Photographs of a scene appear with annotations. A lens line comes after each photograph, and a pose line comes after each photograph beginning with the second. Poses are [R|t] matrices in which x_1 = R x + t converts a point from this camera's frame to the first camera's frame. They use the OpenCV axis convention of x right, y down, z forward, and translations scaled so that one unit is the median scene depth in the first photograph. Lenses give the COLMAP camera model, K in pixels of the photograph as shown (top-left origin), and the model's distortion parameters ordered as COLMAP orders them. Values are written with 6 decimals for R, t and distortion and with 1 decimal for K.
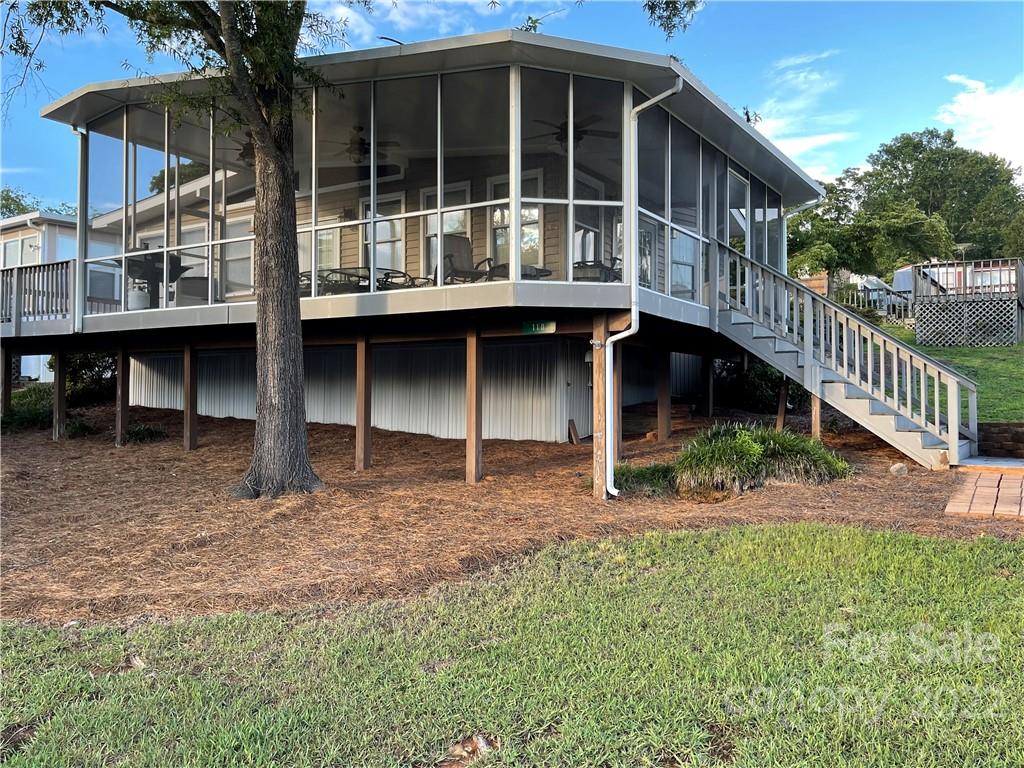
lens RADIAL K [[845.2, 0, 520.0], [0, 845.2, 377.9], [0, 0, 1]] dist [0.048123, -0.047989]
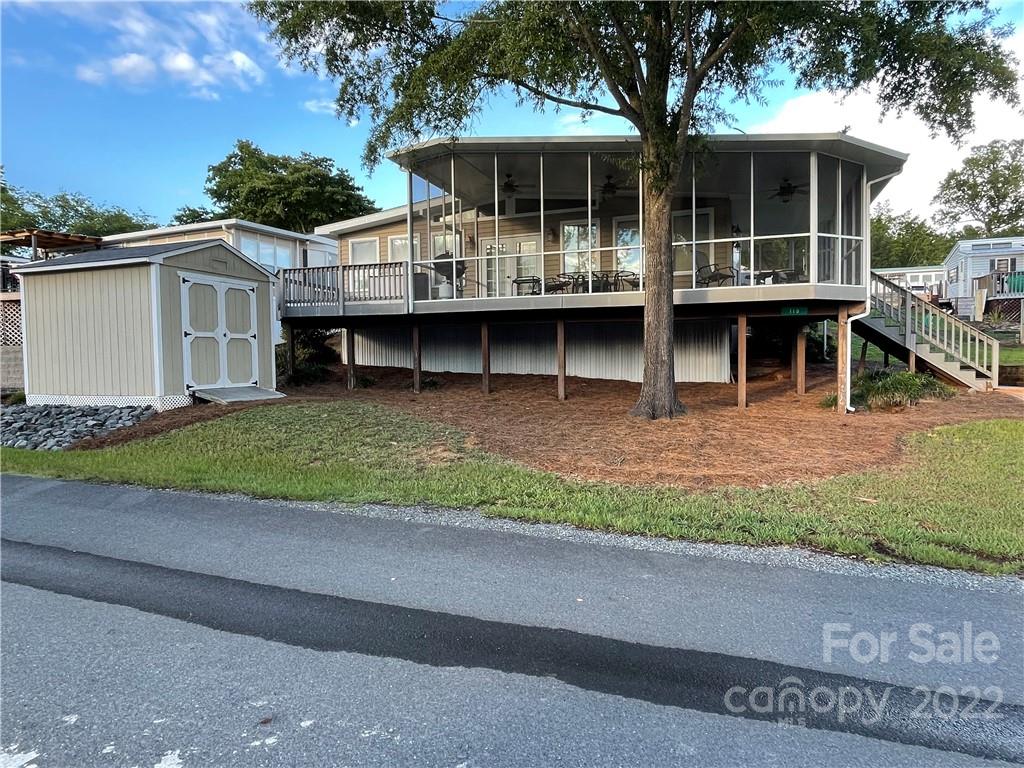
lens RADIAL K [[604.0, 0, 508.1], [0, 604.0, 381.8], [0, 0, 1]] dist [-0.004658, -0.000973]
pose [[0.977092, -0.020605, 0.211819, -0.724532], [0.006939, 0.997857, 0.065062, -0.003547], [-0.212706, -0.062101, 0.975141, -0.032776]]
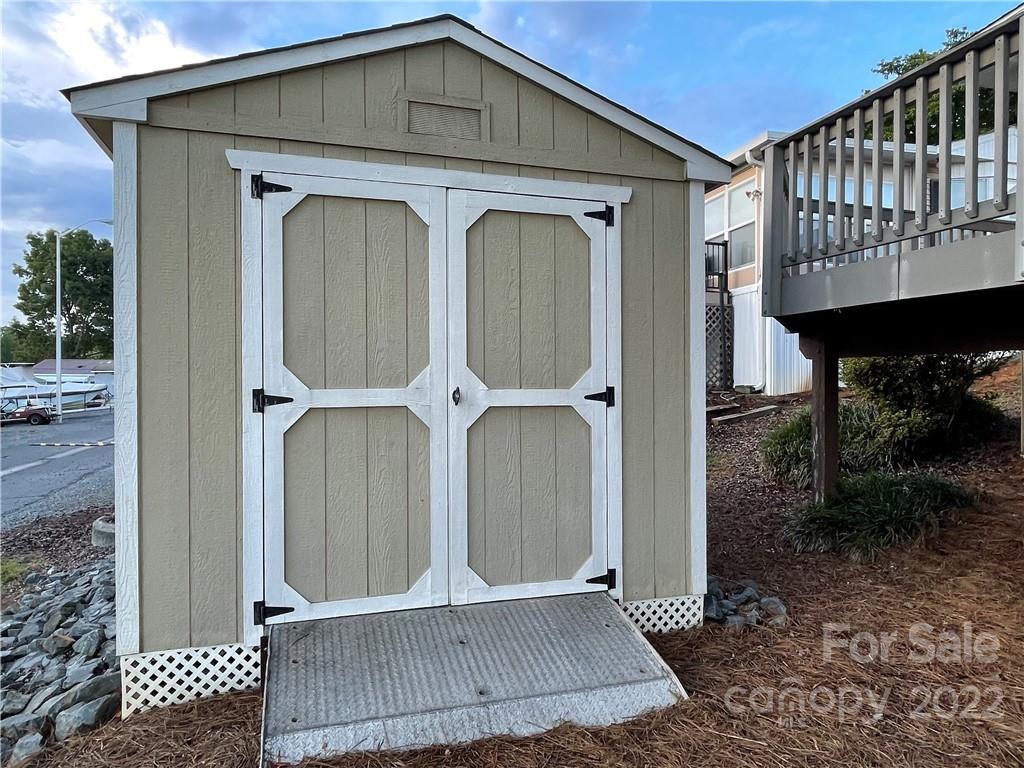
lens RADIAL K [[659.4, 0, 514.6], [0, 659.4, 388.4], [0, 0, 1]] dist [-0.005681, -0.001560]
pose [[0.754188, 0.001436, -0.656657, -0.779526], [0.018690, 0.999546, 0.023652, -0.033059], [0.656392, -0.030111, 0.753818, 1.013588]]
